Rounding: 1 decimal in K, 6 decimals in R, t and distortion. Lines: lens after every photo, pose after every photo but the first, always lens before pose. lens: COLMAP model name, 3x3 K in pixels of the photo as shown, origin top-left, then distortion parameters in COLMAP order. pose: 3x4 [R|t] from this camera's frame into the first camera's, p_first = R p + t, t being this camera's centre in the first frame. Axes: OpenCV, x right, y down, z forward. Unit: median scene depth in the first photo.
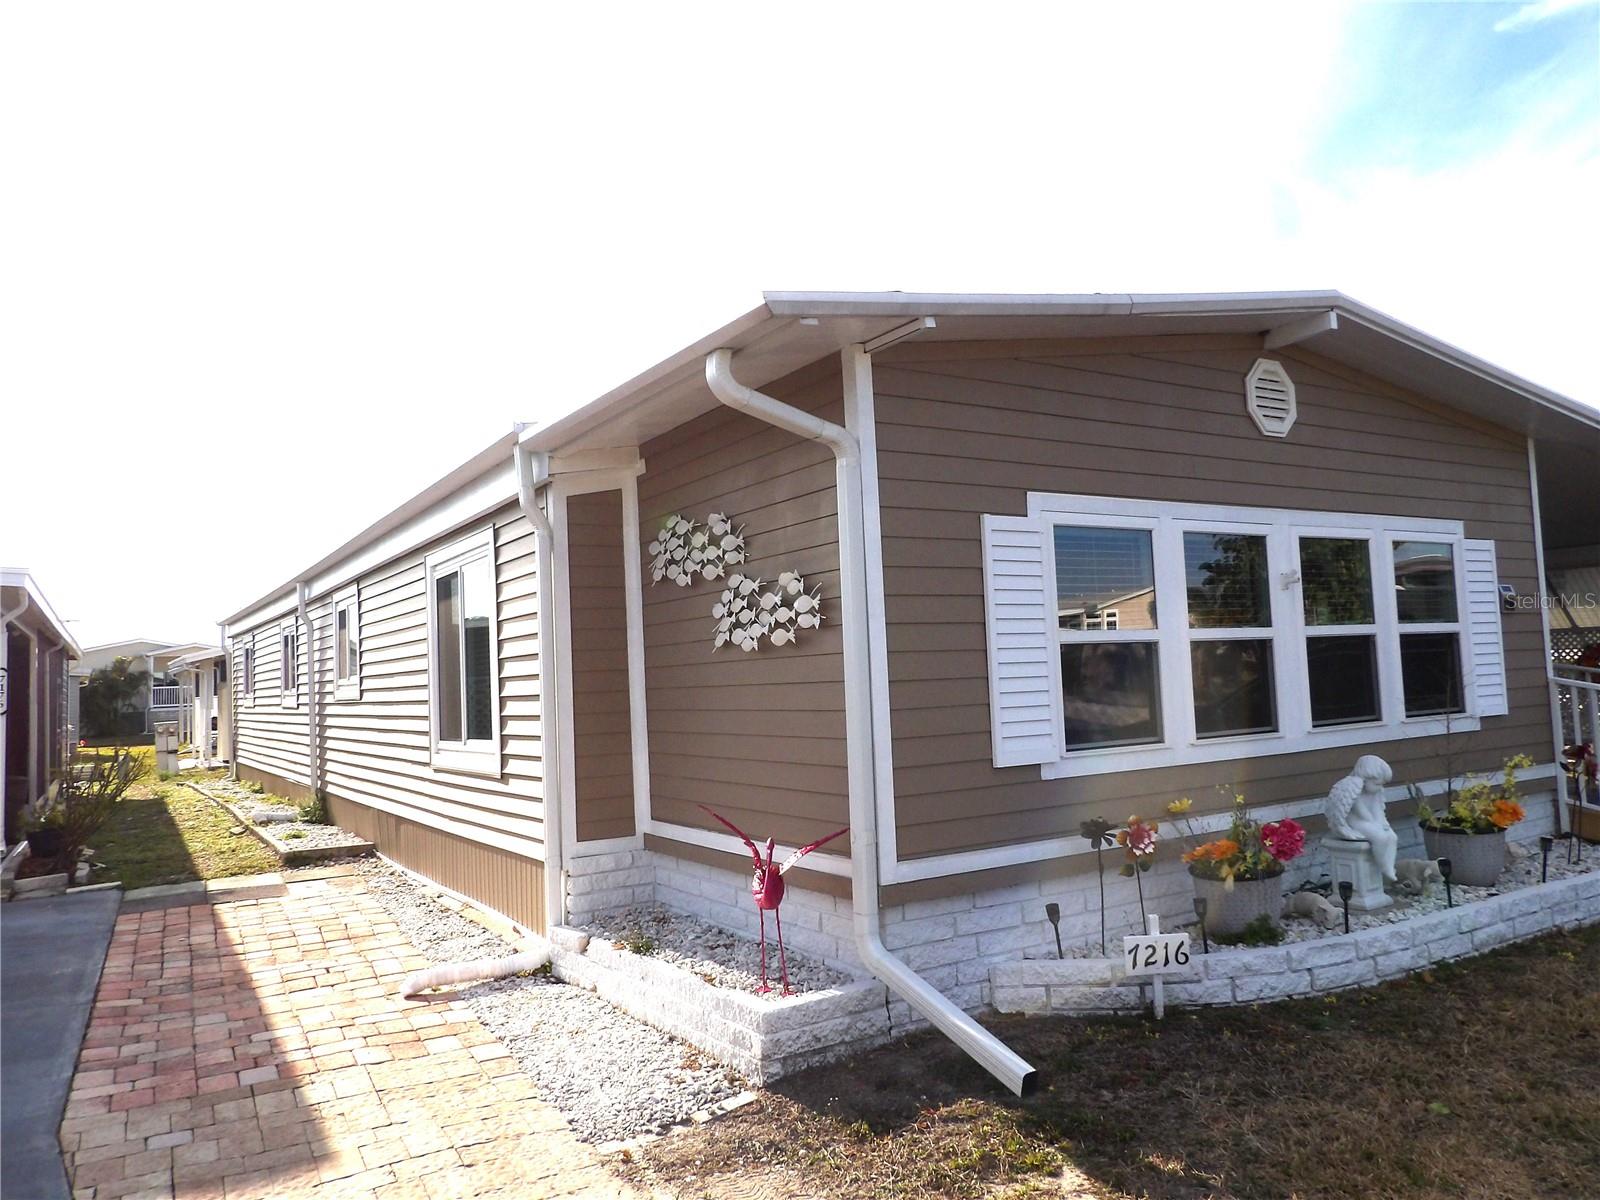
lens RADIAL K [[1148.1, 0, 799.2], [0, 1148.1, 597.4], [0, 0, 1]] dist [-0.033969, 0.042410]
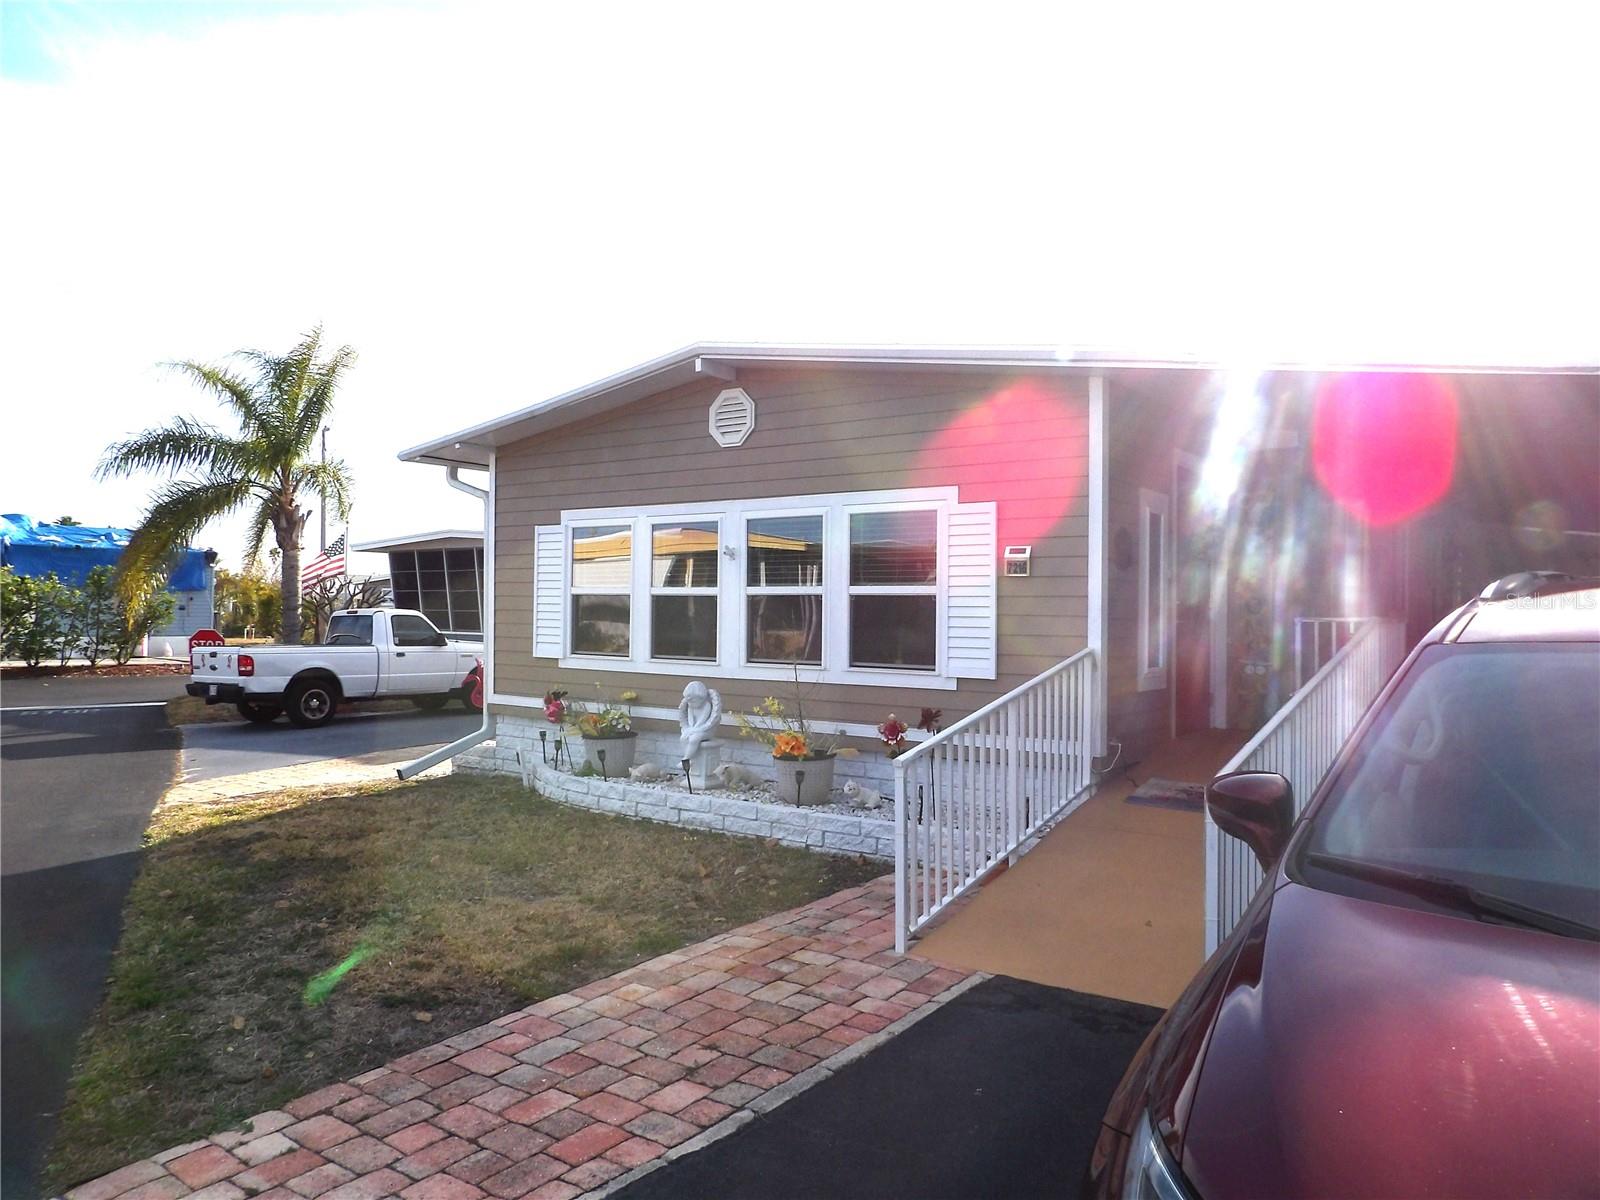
lens RADIAL K [[1148.1, 0, 796.6], [0, 1148.1, 605.5], [0, 0, 1]] dist [-0.033969, 0.042410]
pose [[0.375988, 0.045562, -0.925504, 1.929441], [0.040656, 0.997017, 0.065599, -0.043712], [0.925732, -0.062292, 0.373014, 0.621860]]
